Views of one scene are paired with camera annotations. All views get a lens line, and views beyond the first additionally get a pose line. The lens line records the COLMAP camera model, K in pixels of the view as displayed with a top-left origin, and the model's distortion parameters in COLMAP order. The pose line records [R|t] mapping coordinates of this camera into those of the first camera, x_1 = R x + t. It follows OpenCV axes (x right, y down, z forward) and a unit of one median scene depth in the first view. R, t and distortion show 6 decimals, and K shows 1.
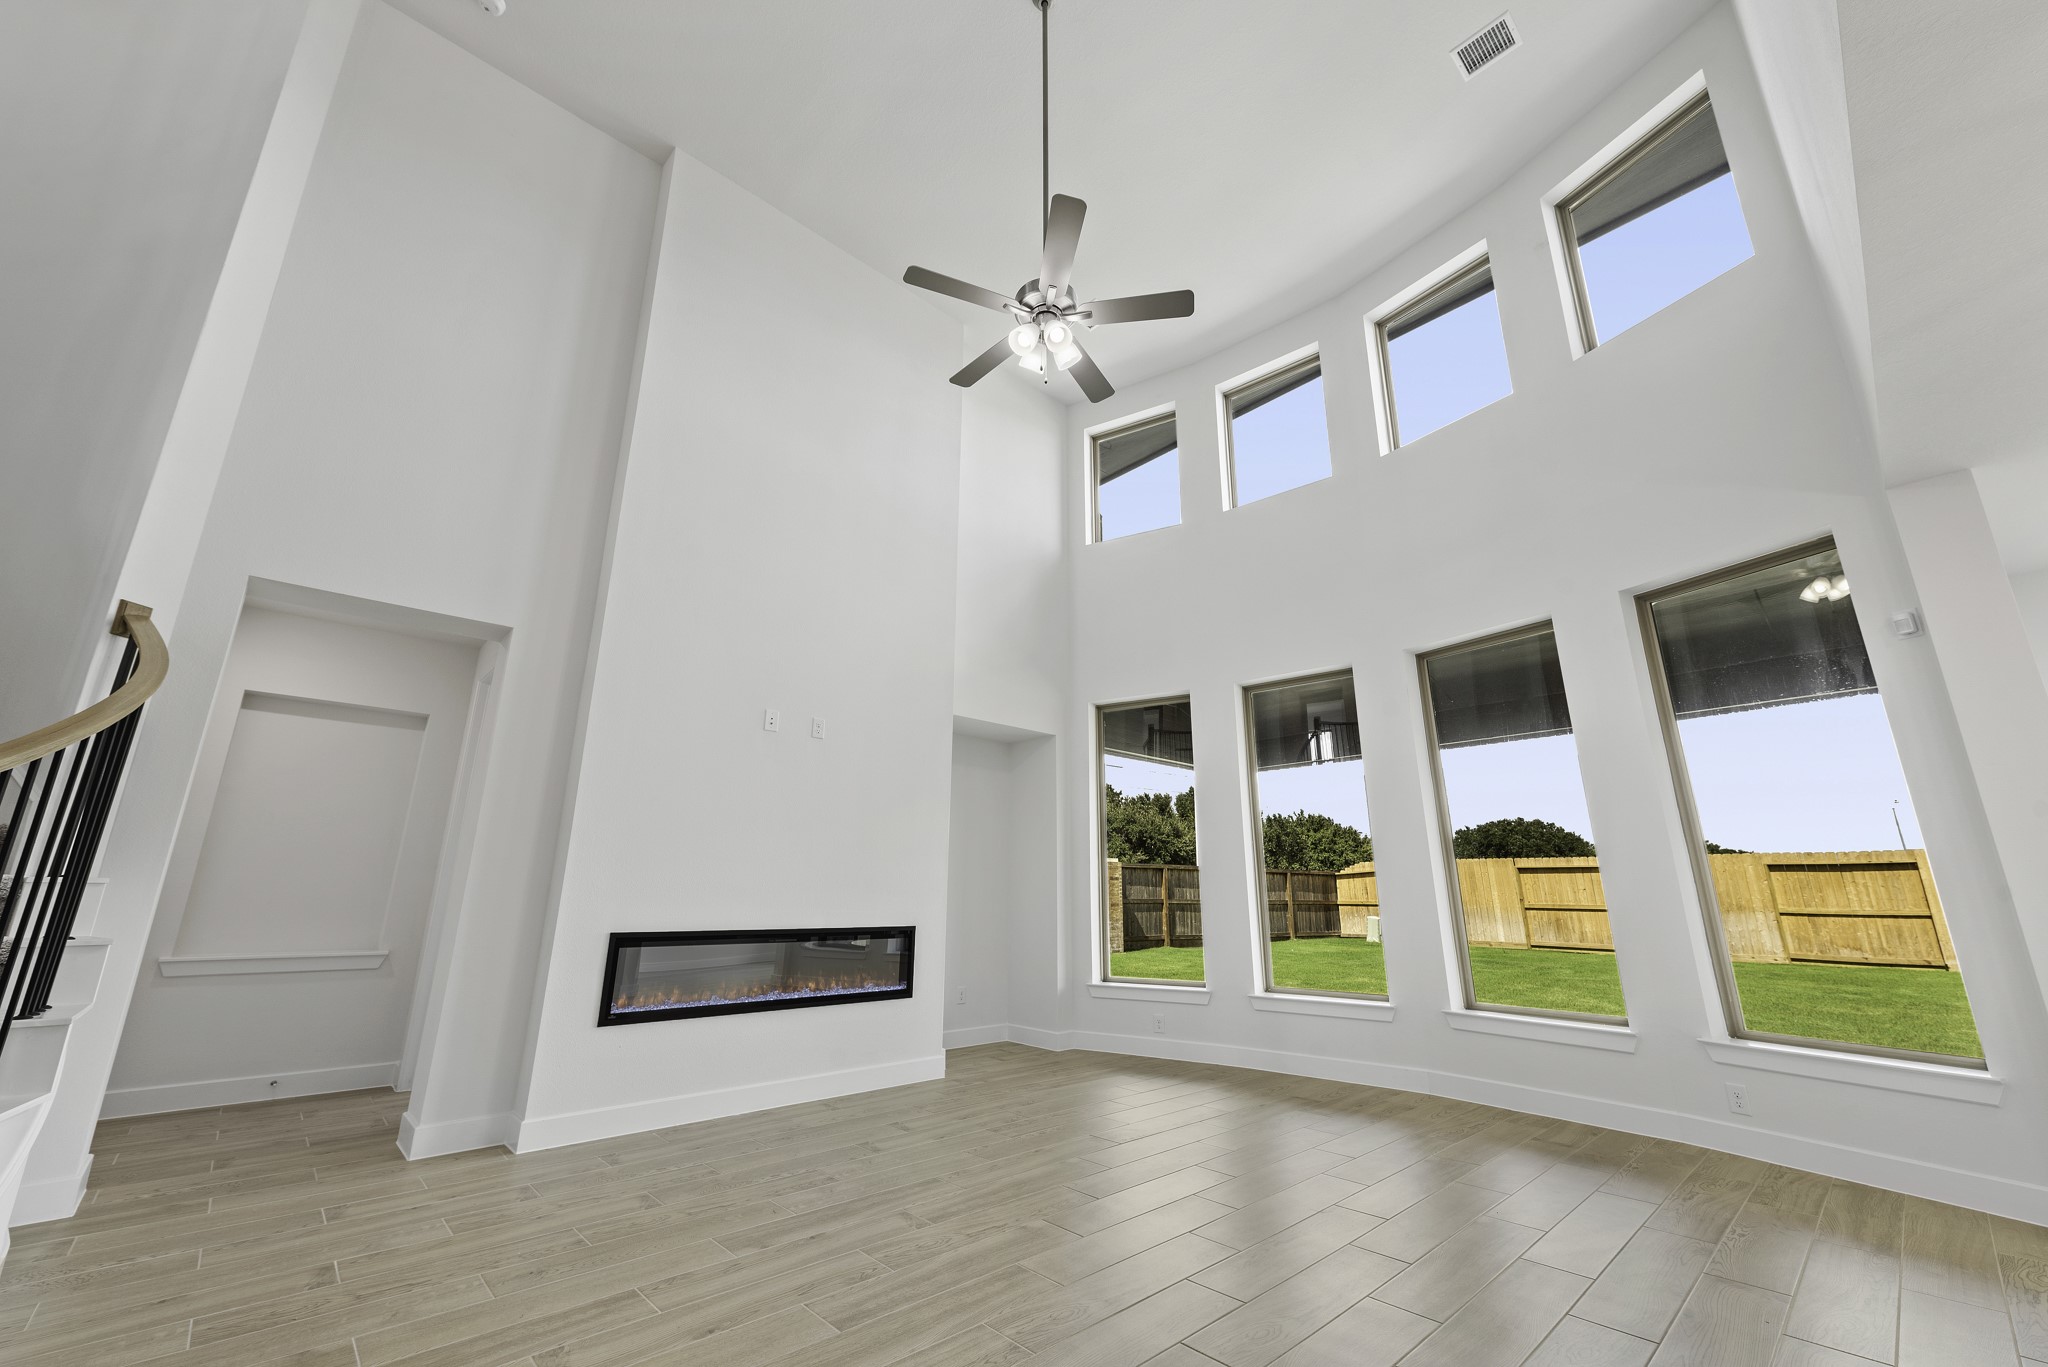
lens RADIAL K [[809.7, 0, 1022.6], [0, 809.7, 671.5], [0, 0, 1]] dist [0.017936, -0.007178]
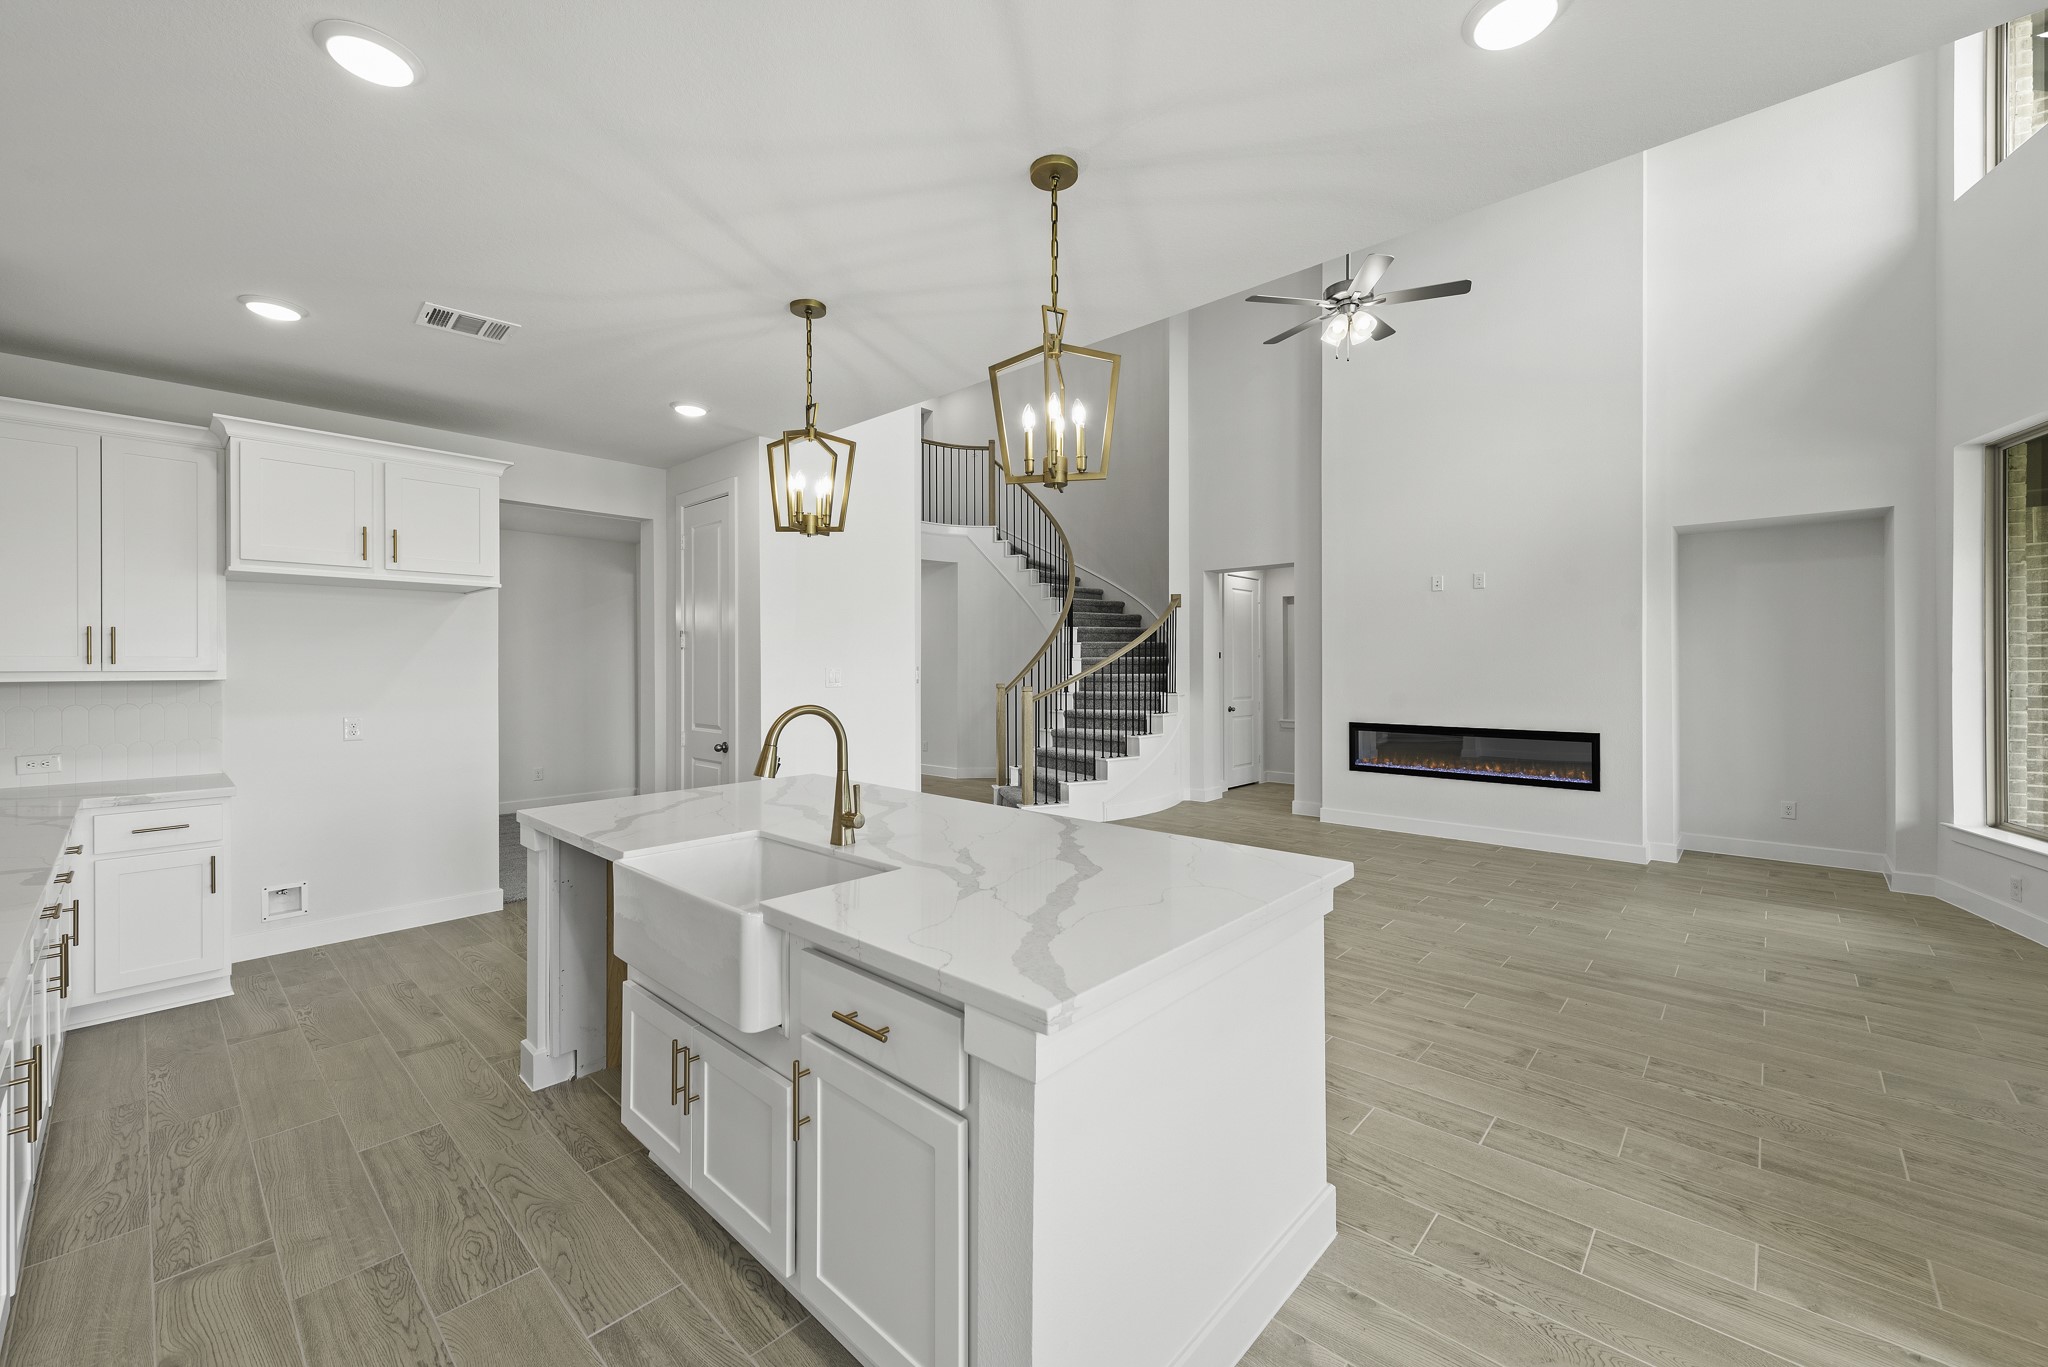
lens RADIAL K [[809.7, 0, 1022.6], [0, 809.7, 671.5], [0, 0, 1]] dist [0.017936, -0.007178]
pose [[0.080878, 0.002237, -0.996722, 1.610047], [0.276862, 0.960594, 0.024621, -0.041649], [0.957500, -0.277946, 0.077071, 0.261875]]
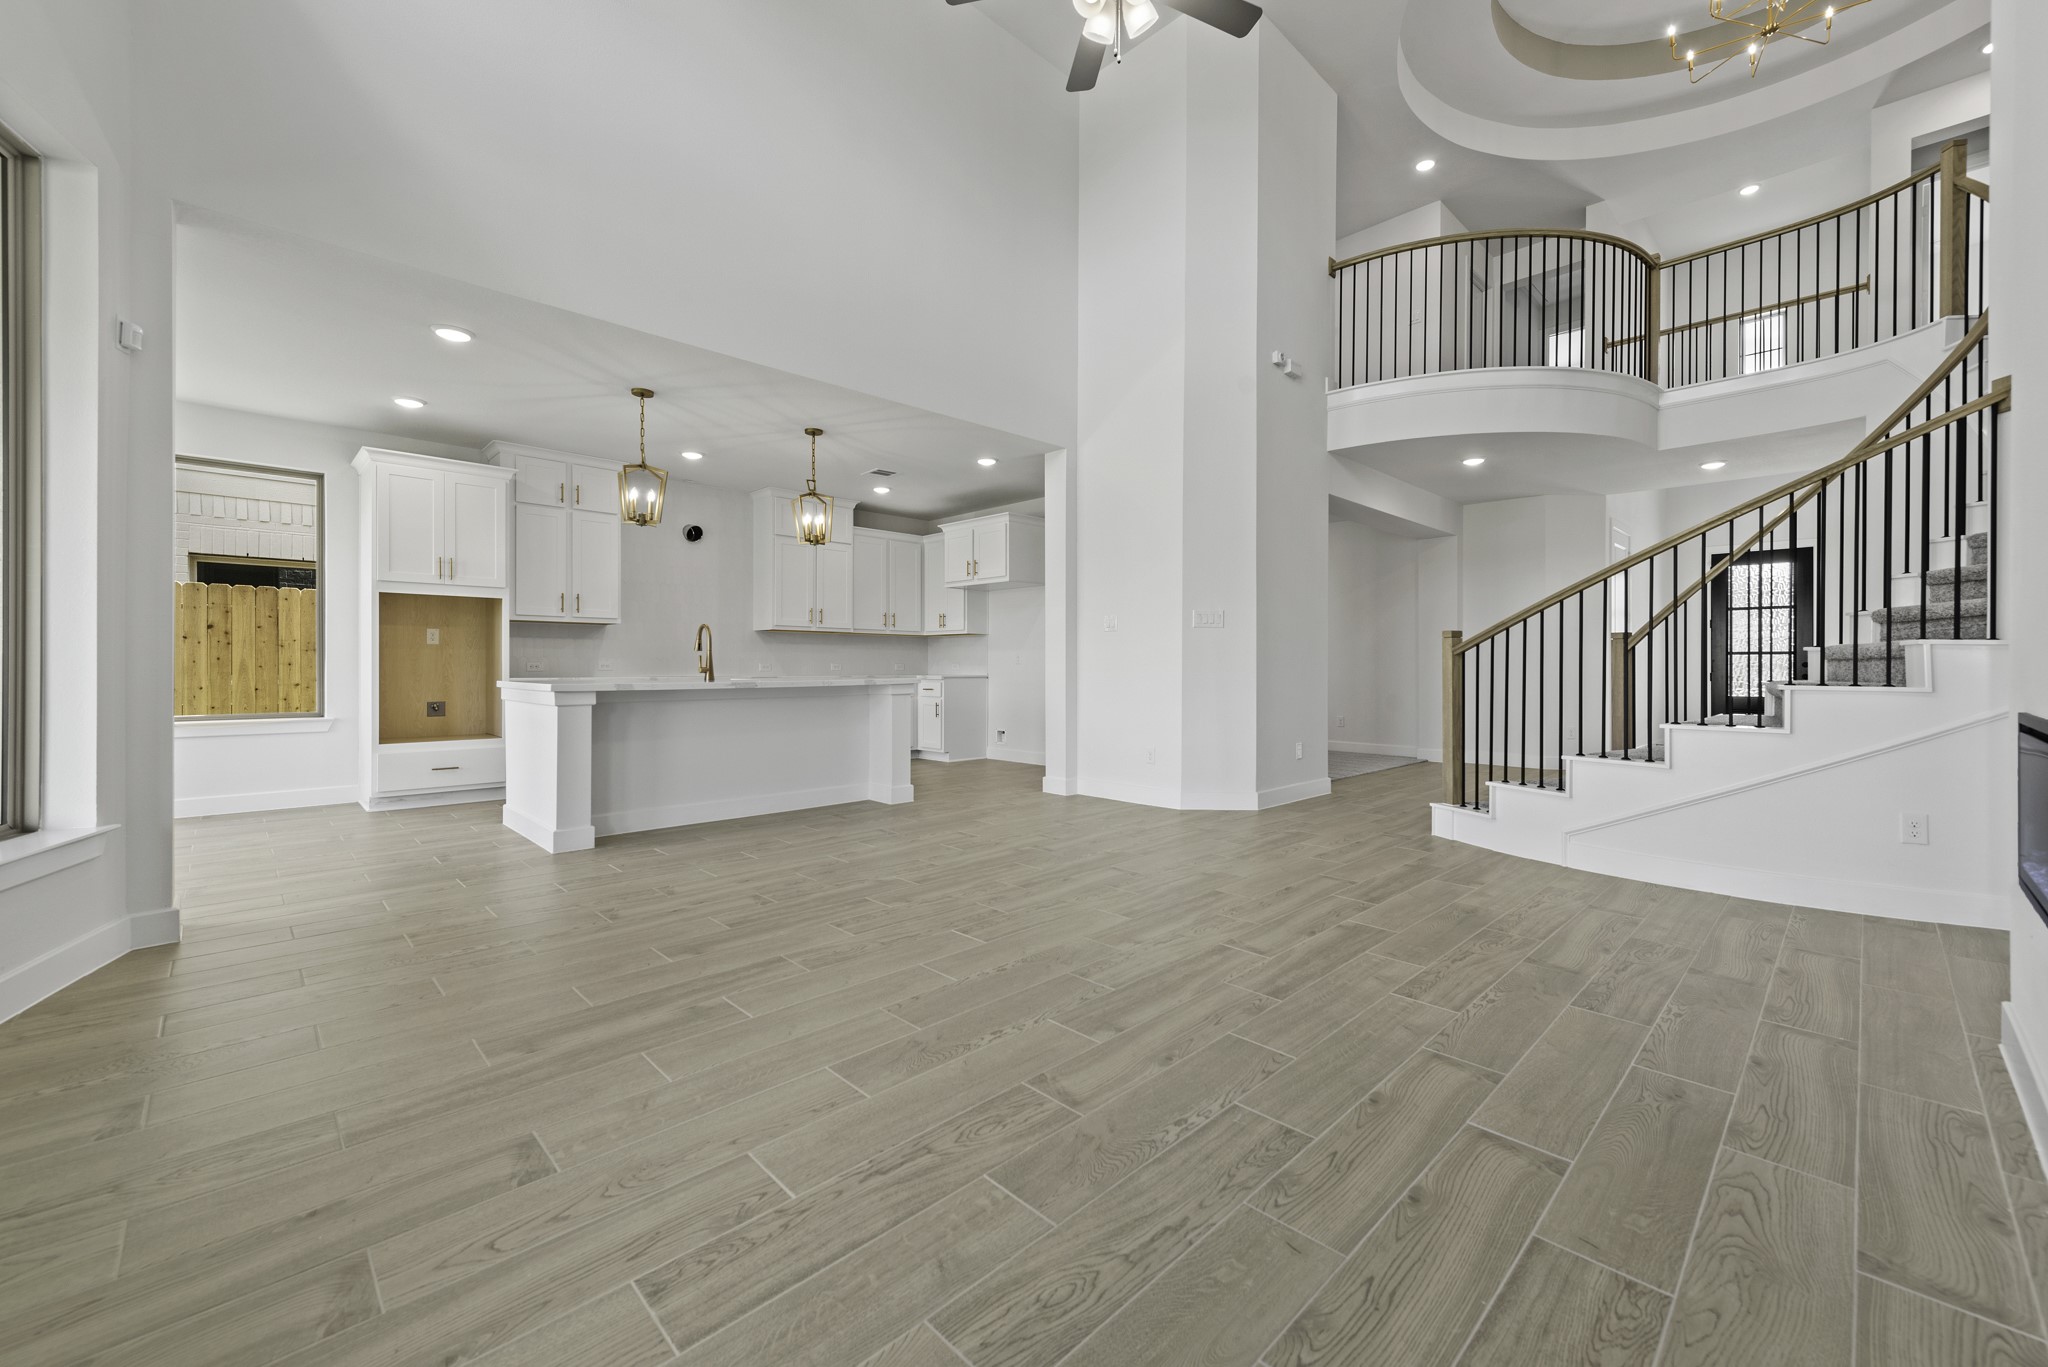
lens RADIAL K [[809.7, 0, 1022.6], [0, 809.7, 671.5], [0, 0, 1]] dist [0.017936, -0.007178]
pose [[-0.999724, -0.007751, -0.022170, 0.163619], [-0.001536, 0.963528, -0.267603, 0.565083], [0.023435, -0.267495, -0.963274, 1.936233]]
